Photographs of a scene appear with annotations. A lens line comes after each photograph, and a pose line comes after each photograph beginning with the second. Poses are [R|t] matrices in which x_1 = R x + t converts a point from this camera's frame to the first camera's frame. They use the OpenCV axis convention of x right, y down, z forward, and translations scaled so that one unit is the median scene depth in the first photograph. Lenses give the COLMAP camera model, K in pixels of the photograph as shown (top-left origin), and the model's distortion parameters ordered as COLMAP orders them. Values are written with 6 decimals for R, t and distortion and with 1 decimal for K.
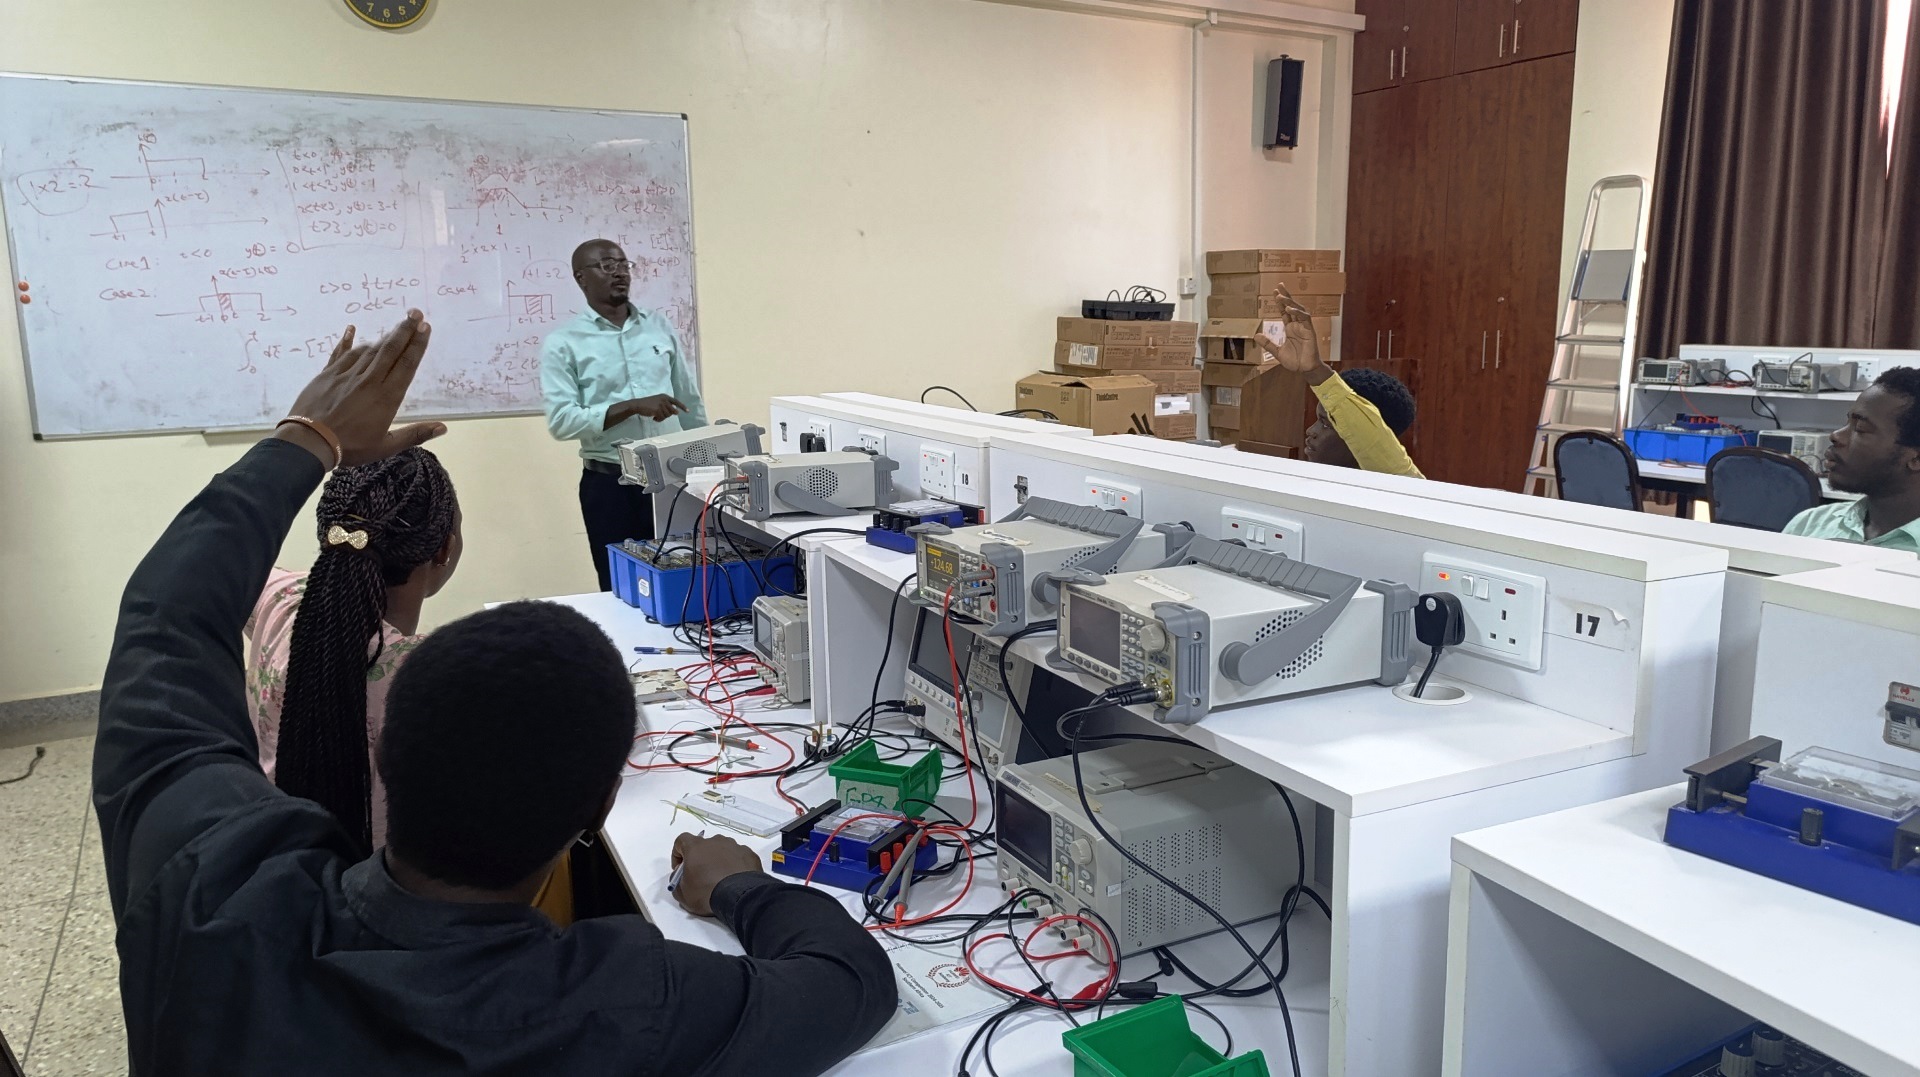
lens RADIAL K [[1300.4, 0, 960.0], [0, 1300.4, 538.5], [0, 0, 1]] dist [0.038702, -0.040577]
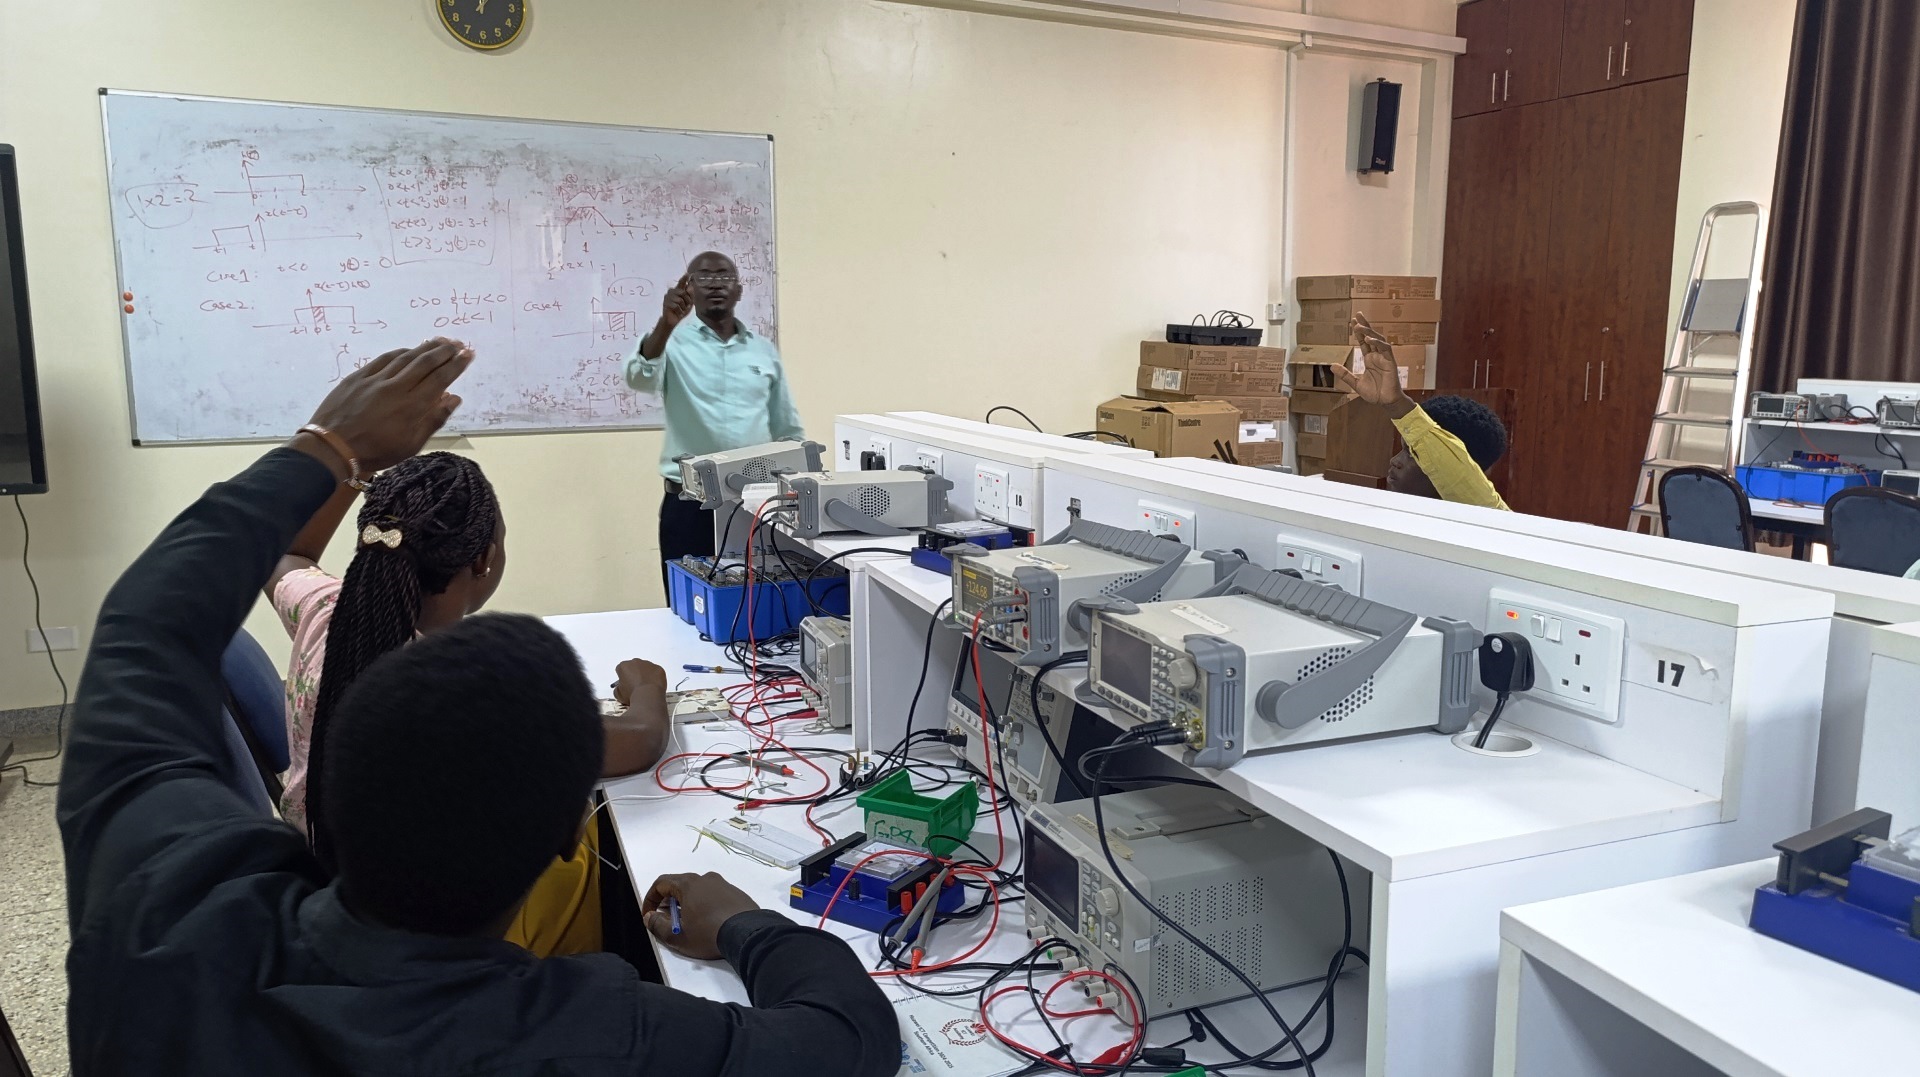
lens RADIAL K [[1300.8, 0, 965.9], [0, 1300.8, 530.9], [0, 0, 1]] dist [0.037913, -0.038390]
pose [[0.997684, 0.022912, -0.064046, 0.013063], [-0.024491, 0.999412, -0.023982, 0.000436], [0.063459, 0.025495, 0.997659, 0.017595]]
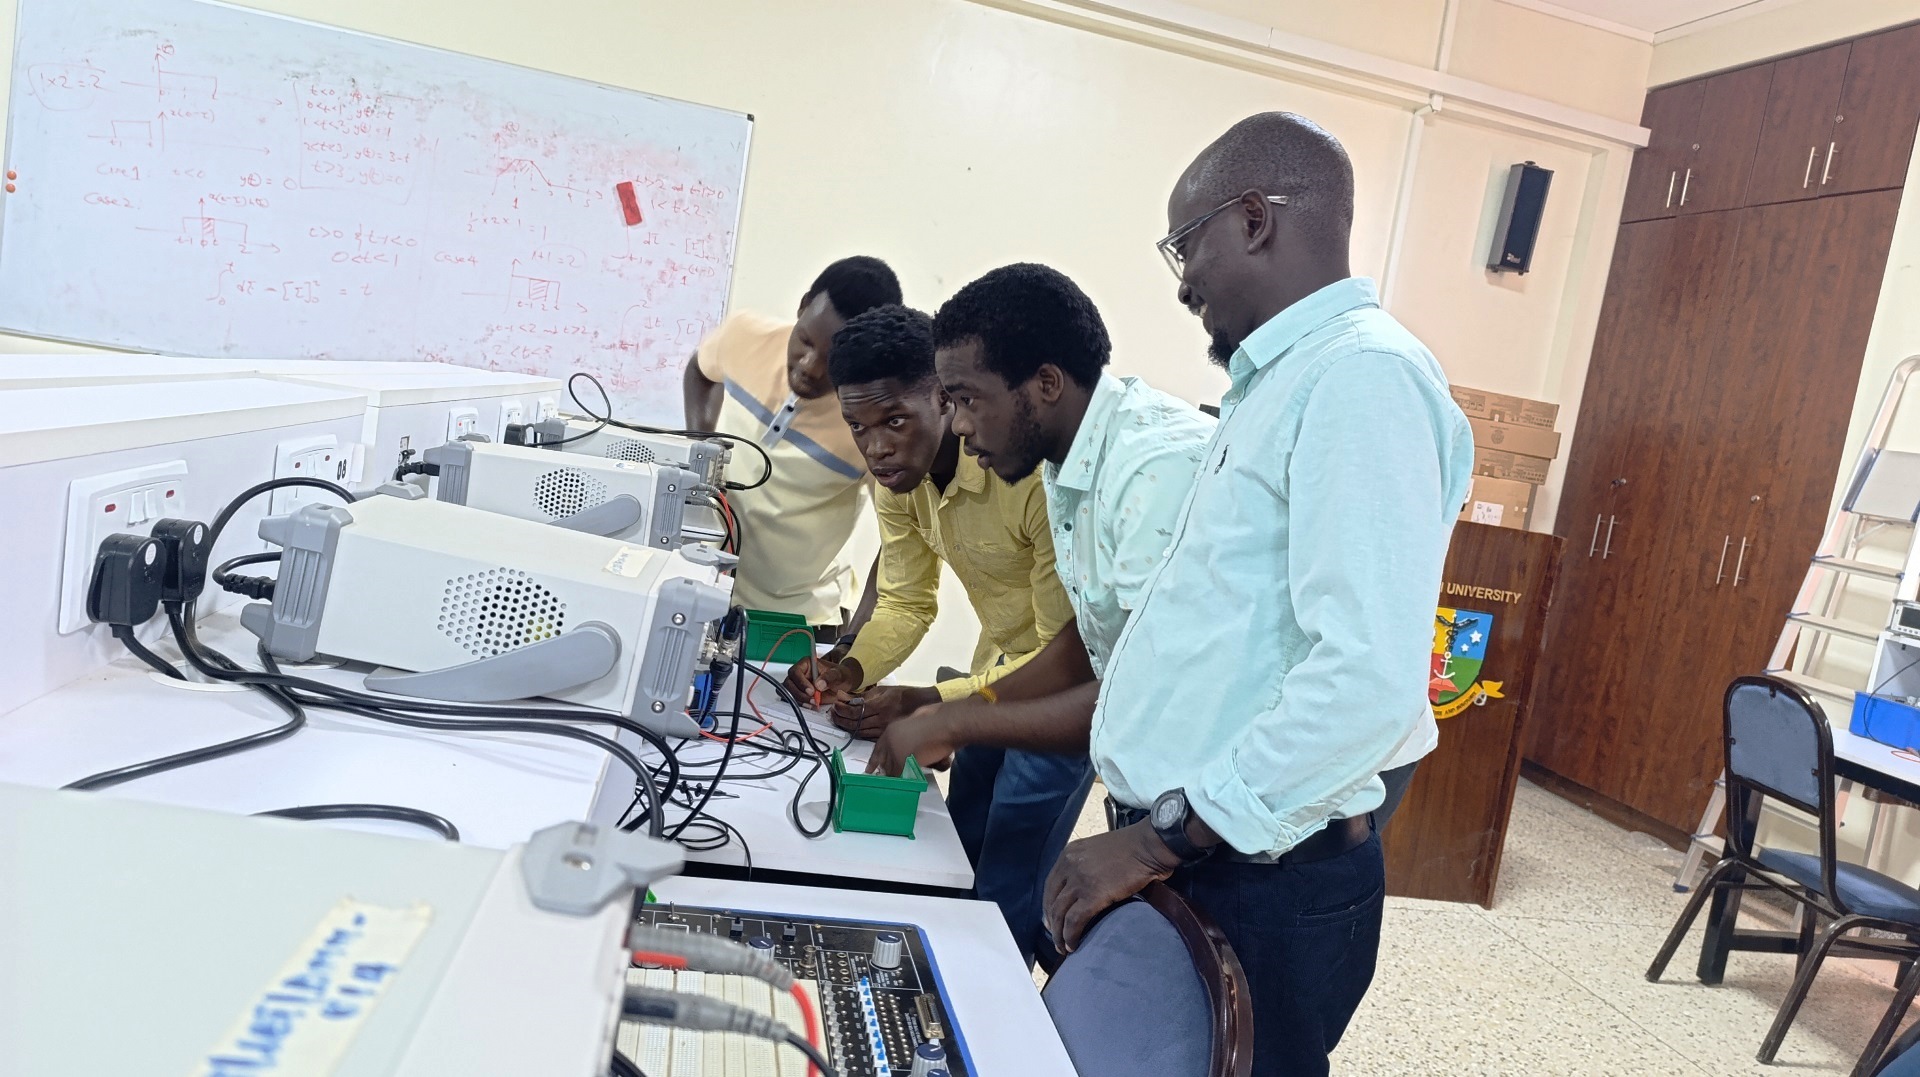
lens RADIAL K [[1300.4, 0, 960.0], [0, 1300.4, 538.5], [0, 0, 1]] dist [0.038702, -0.040577]
pose [[0.948252, 0.194834, -0.250714, 0.255382], [-0.216698, 0.974236, -0.062501, -0.019584], [0.232077, 0.113596, 0.966041, 0.245044]]
